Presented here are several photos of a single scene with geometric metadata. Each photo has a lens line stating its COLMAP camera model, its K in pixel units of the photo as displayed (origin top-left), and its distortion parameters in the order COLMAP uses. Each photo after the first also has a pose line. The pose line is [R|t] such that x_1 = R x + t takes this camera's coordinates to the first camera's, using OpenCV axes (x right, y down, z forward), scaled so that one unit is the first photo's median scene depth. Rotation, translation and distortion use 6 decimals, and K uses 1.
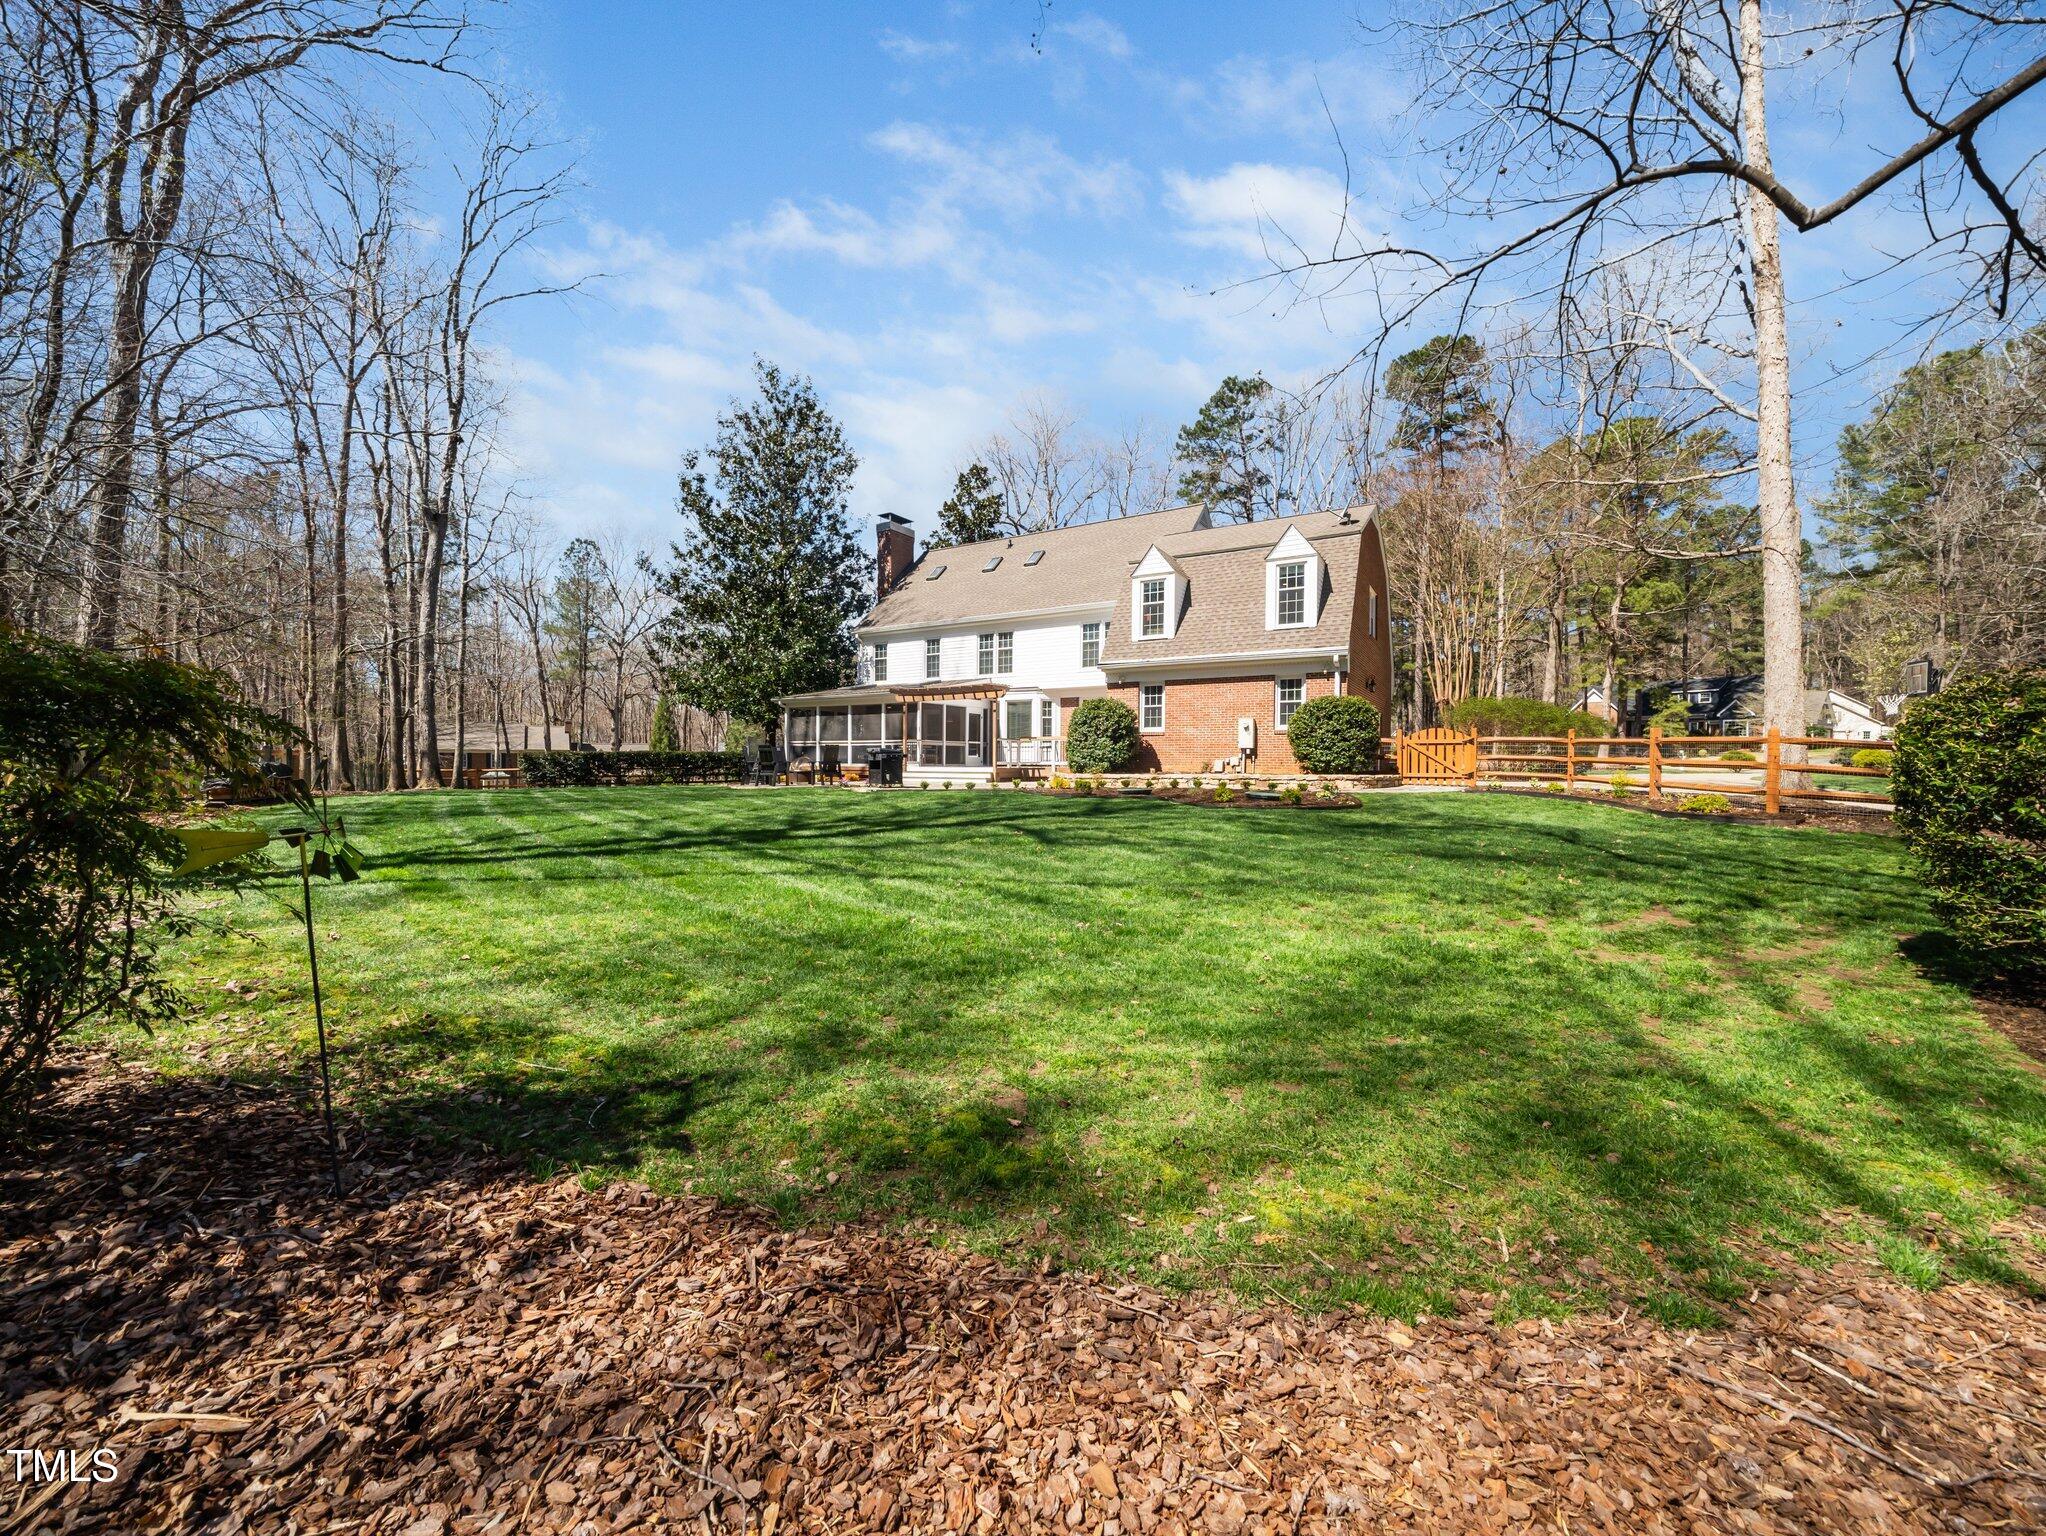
lens RADIAL K [[792.1, 0, 1014.4], [0, 792.1, 782.6], [0, 0, 1]] dist [-0.003759, -0.000907]
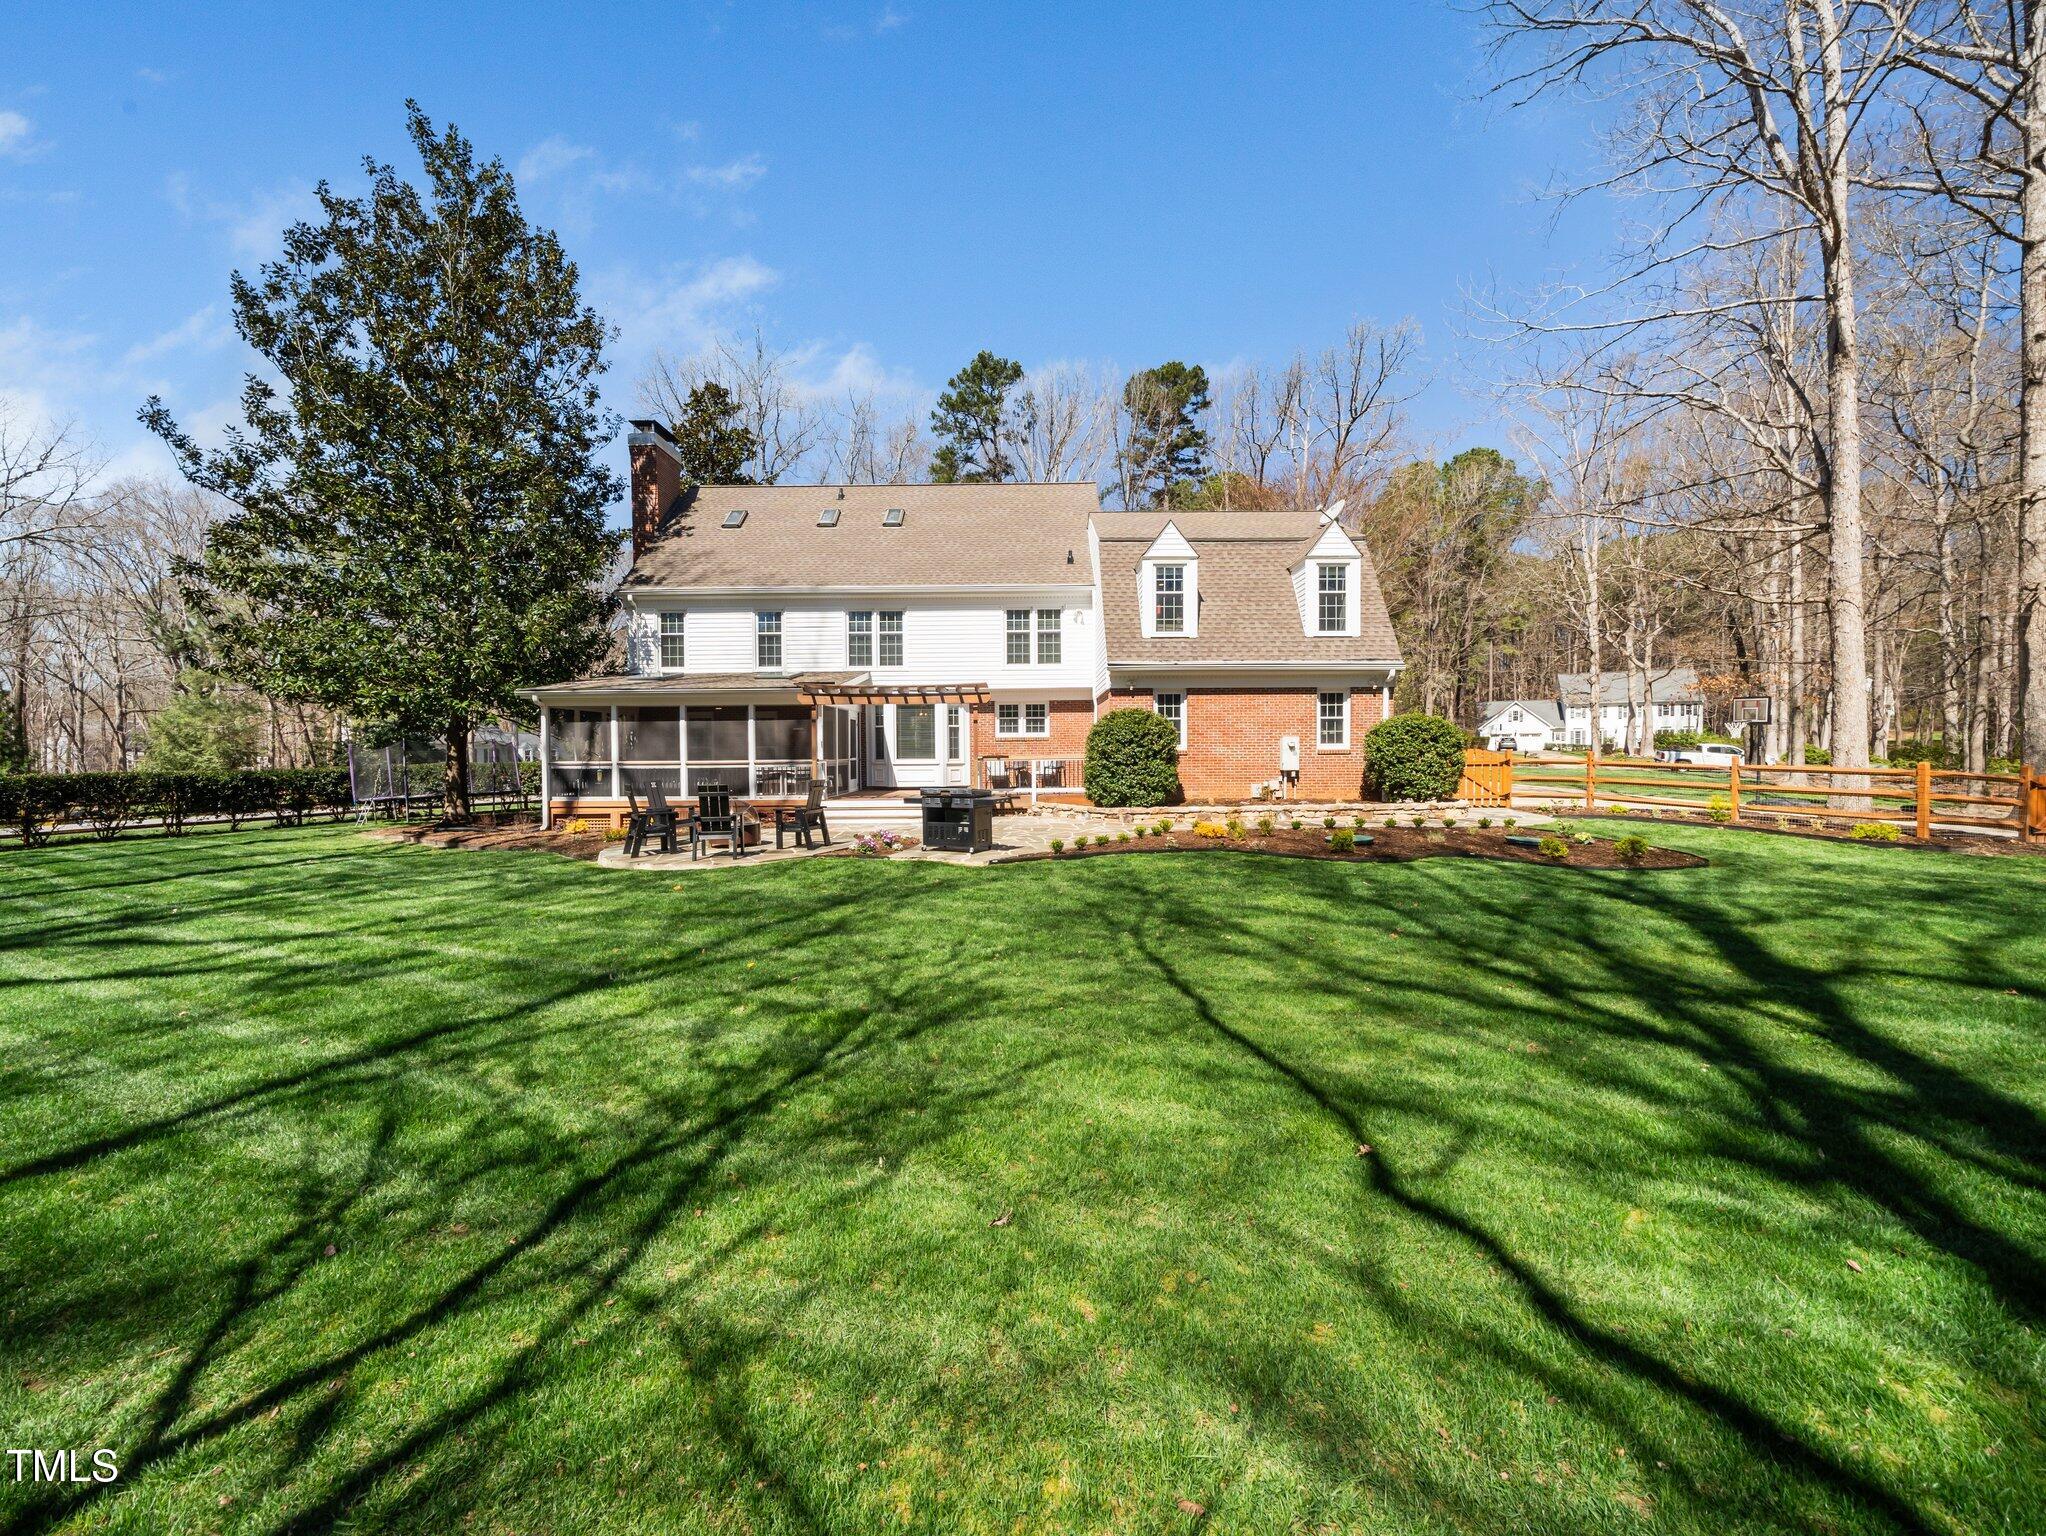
lens RADIAL K [[792.1, 0, 1011.2], [0, 792.1, 775.0], [0, 0, 1]] dist [-0.003759, -0.000907]
pose [[0.849791, -0.026022, 0.526476, -0.308839], [0.025664, 0.999639, 0.007984, -0.038774], [-0.526494, 0.006726, 0.850152, 0.307292]]
